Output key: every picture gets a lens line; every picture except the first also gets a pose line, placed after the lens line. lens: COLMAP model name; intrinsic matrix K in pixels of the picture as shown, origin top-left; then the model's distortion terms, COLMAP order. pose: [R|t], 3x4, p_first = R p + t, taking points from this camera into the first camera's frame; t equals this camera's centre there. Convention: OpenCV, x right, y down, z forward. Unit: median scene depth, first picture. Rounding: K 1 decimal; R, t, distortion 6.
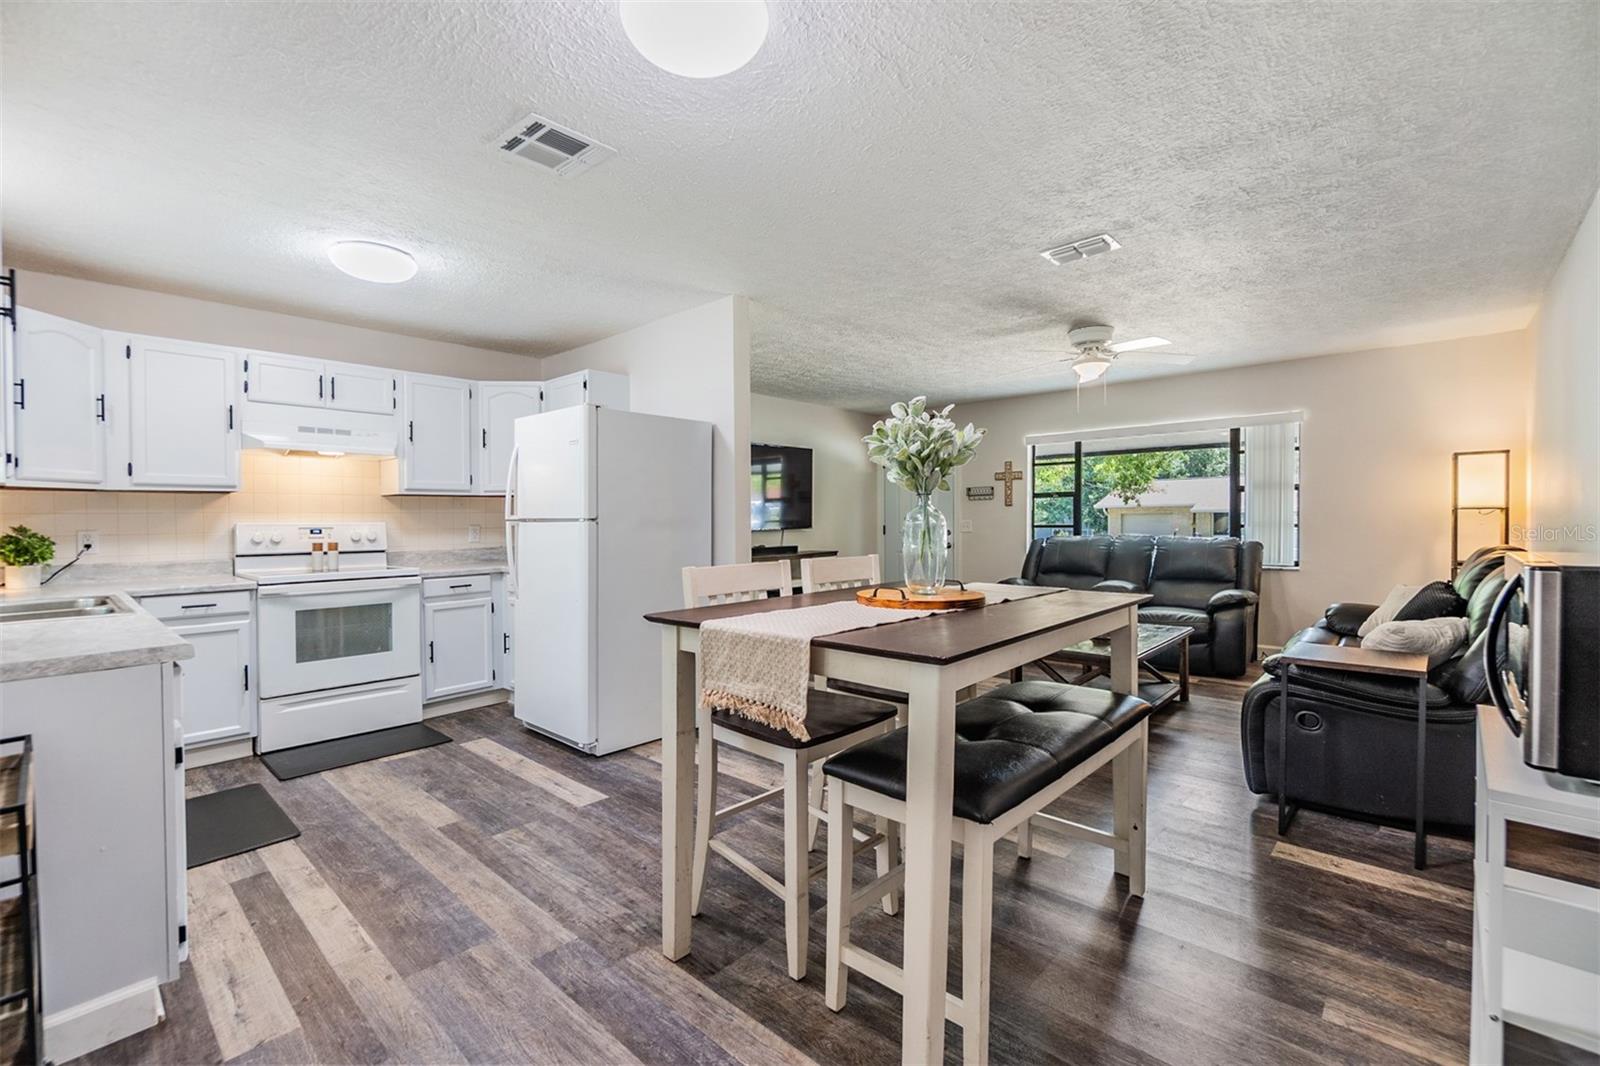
lens RADIAL K [[697.1, 0, 797.9], [0, 697.1, 522.4], [0, 0, 1]] dist [-0.005431, -0.000294]
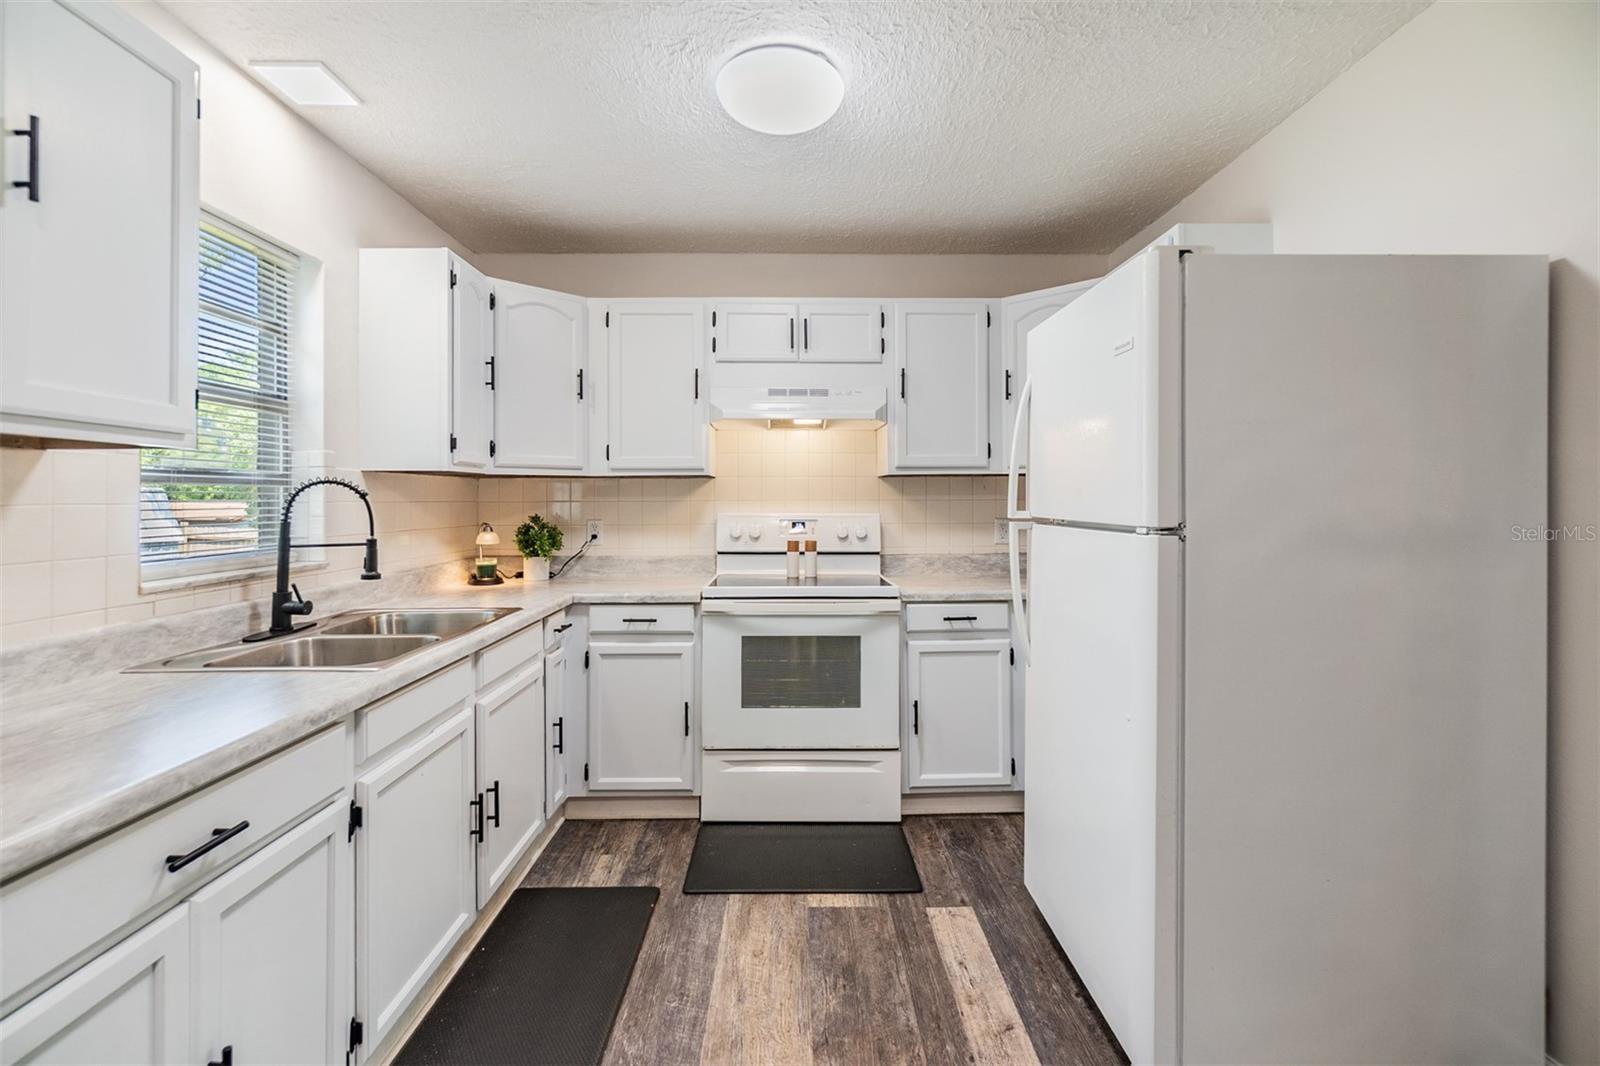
lens RADIAL K [[697.1, 0, 789.9], [0, 697.1, 496.5], [0, 0, 1]] dist [-0.005431, -0.000294]
pose [[0.672616, 0.004632, -0.739978, -0.129905], [-0.008181, 0.999966, -0.001177, -0.018728], [0.739947, 0.006846, 0.672631, 0.493864]]
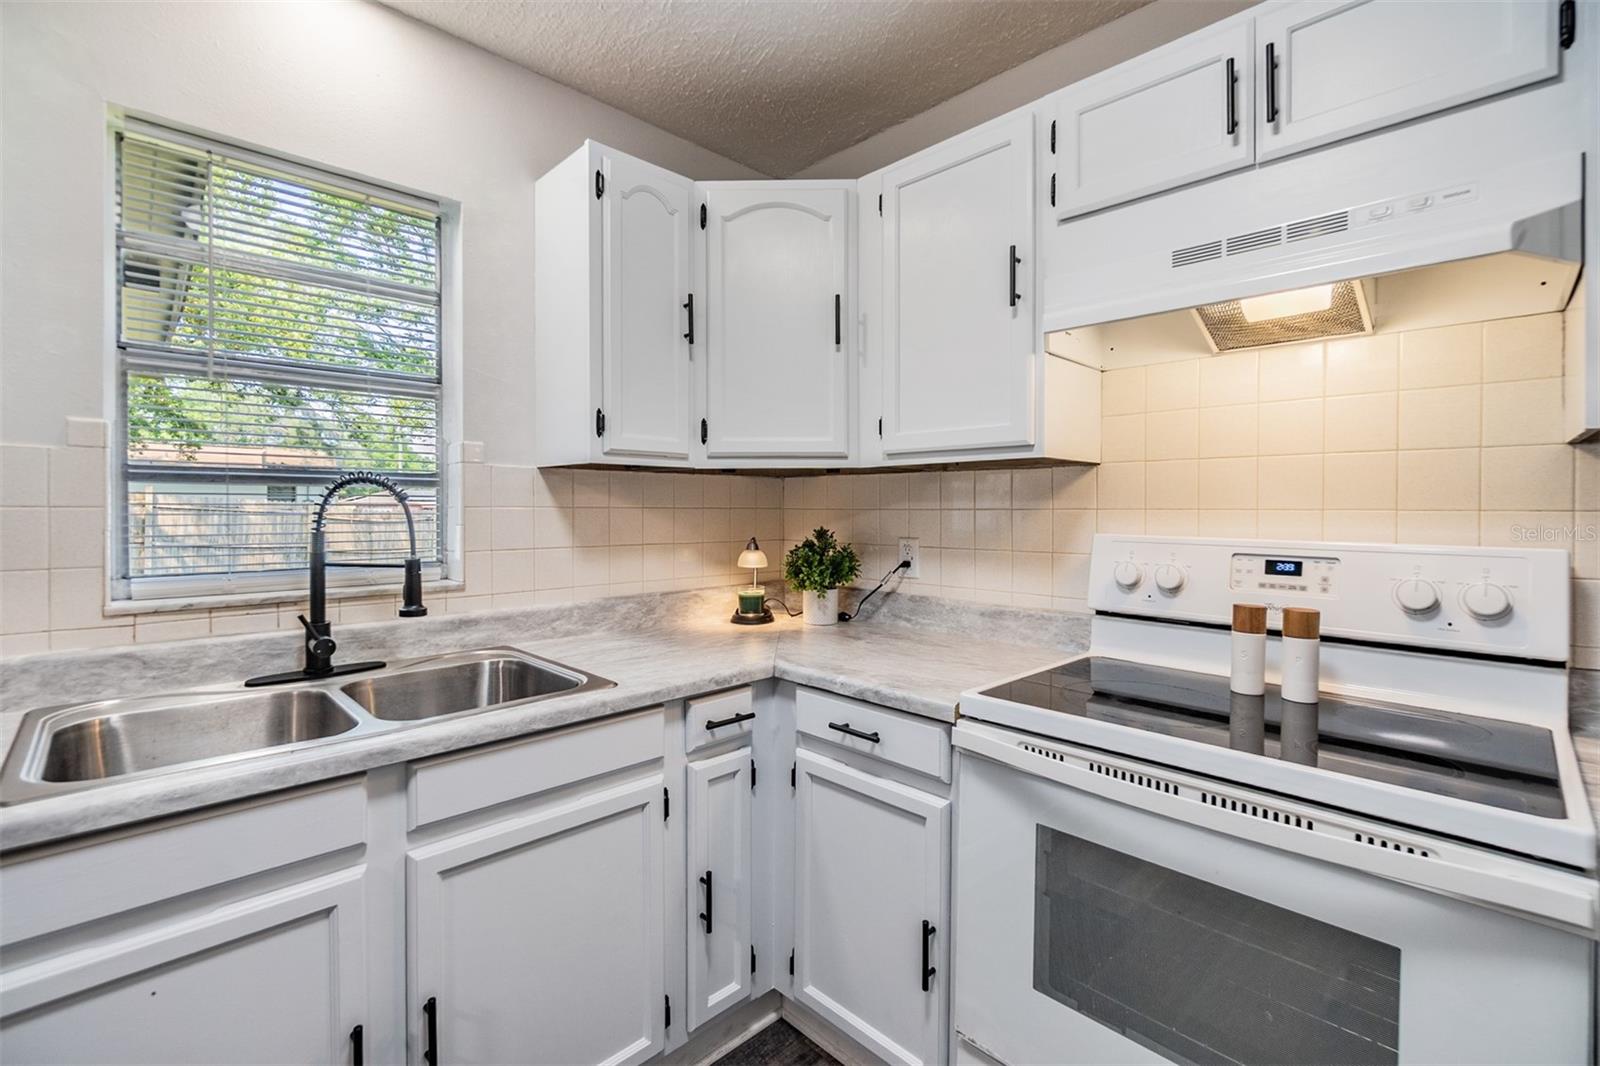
lens RADIAL K [[697.1, 0, 795.2], [0, 697.1, 513.9], [0, 0, 1]] dist [-0.005431, -0.000294]
pose [[-0.067732, 0.017919, -0.997543, -0.367216], [-0.008084, 0.999796, 0.018508, -0.017334], [0.997671, 0.009318, -0.067573, 0.832801]]
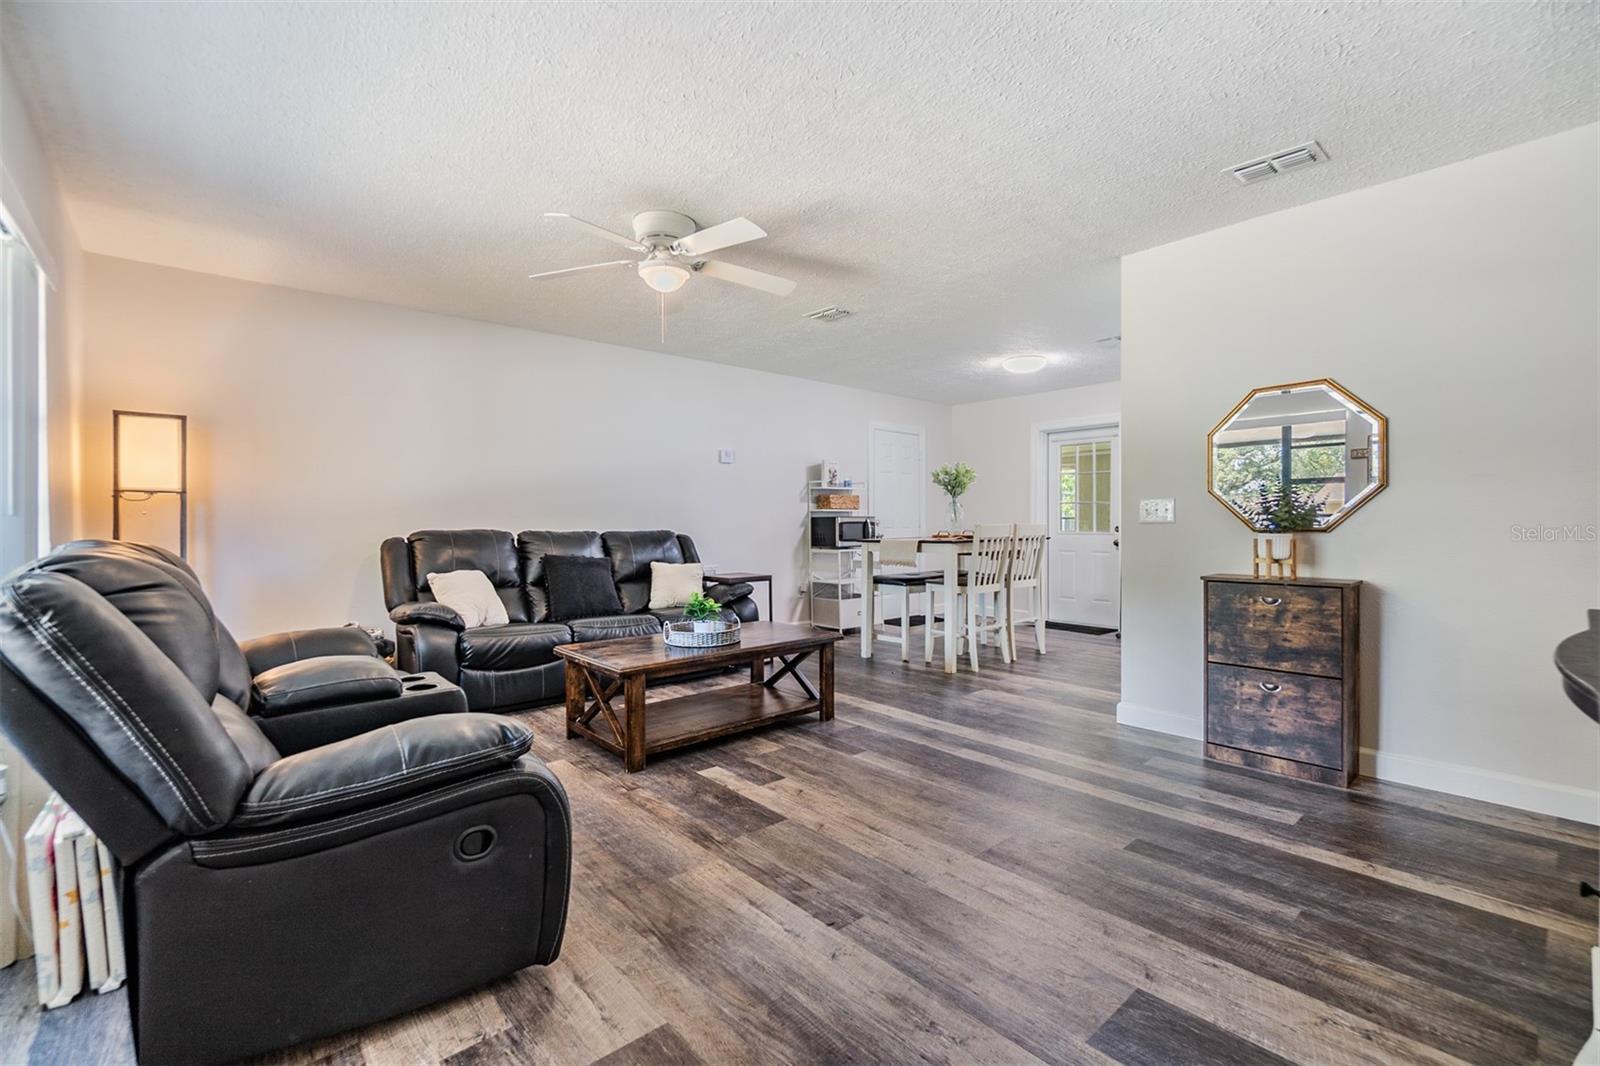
lens RADIAL K [[697.1, 0, 792.8], [0, 697.1, 523.5], [0, 0, 1]] dist [-0.005431, -0.000294]
pose [[-0.993164, 0.013377, 0.115954, 0.256774], [0.013859, 0.999898, 0.003350, 0.021833], [-0.115898, 0.004934, -0.993249, 1.995336]]
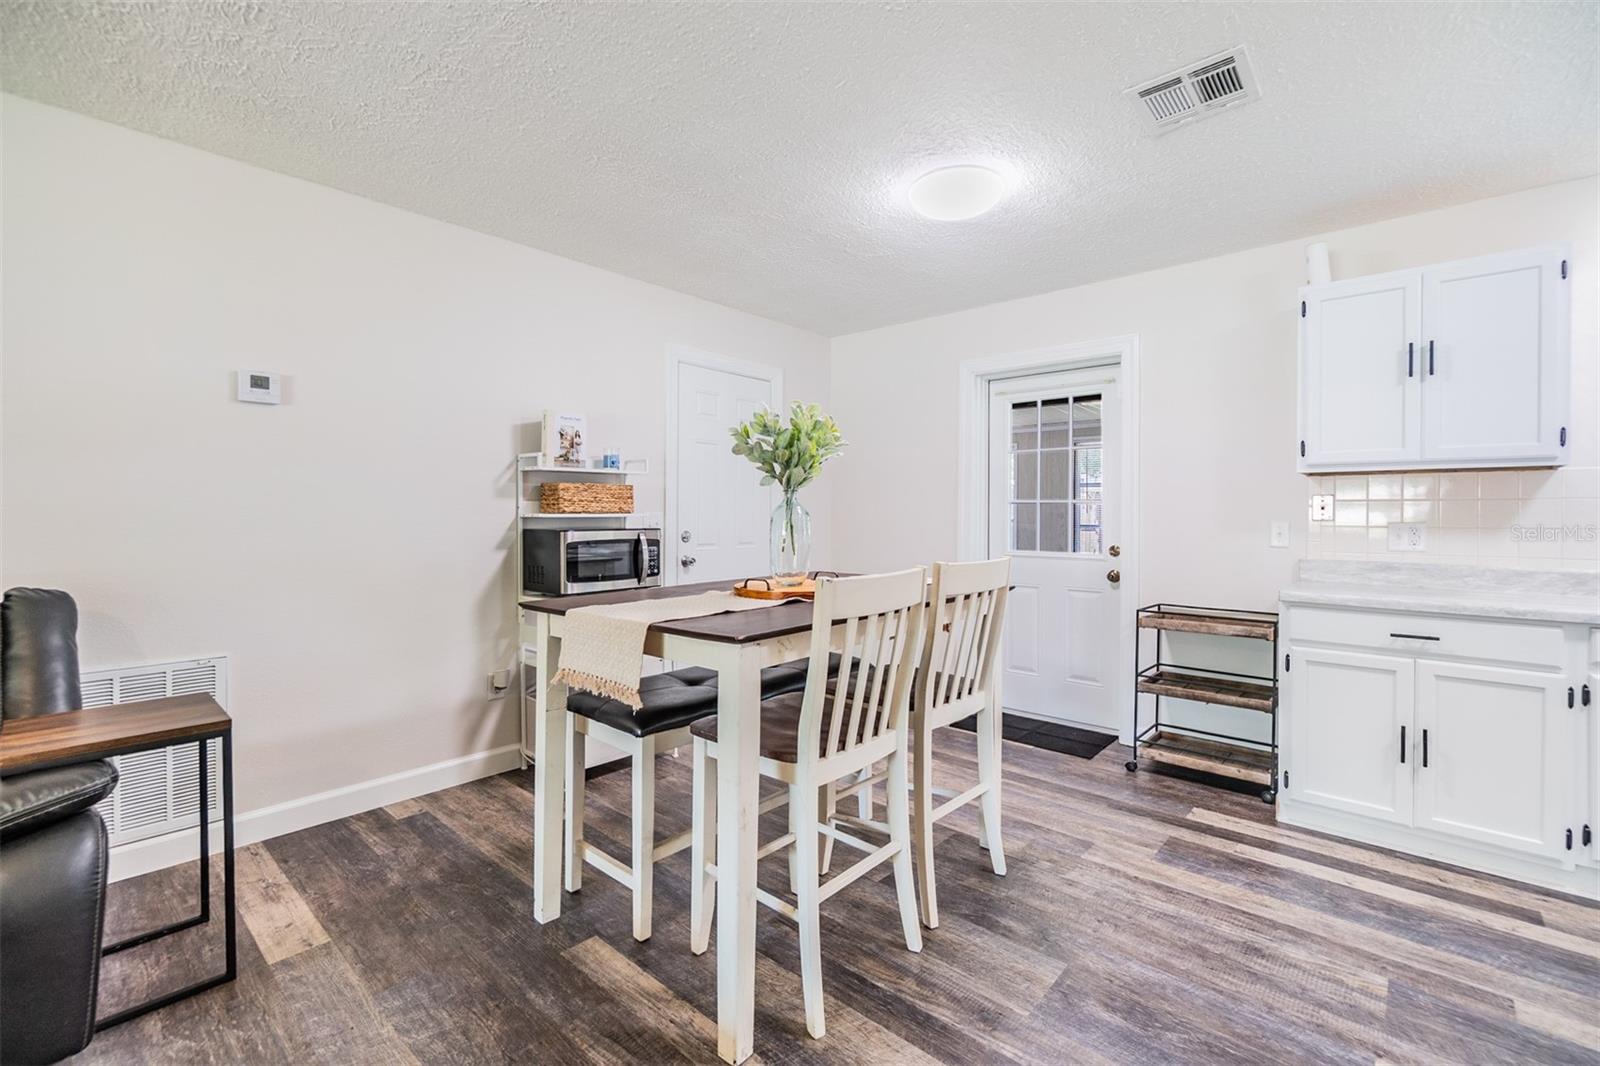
lens RADIAL K [[697.1, 0, 795.0], [0, 697.1, 513.1], [0, 0, 1]] dist [-0.005431, -0.000294]
pose [[-0.999964, 0.008161, 0.002433, 0.088175], [0.008165, 0.999965, 0.001703, -0.005047], [-0.002419, 0.001723, -0.999996, 1.117510]]
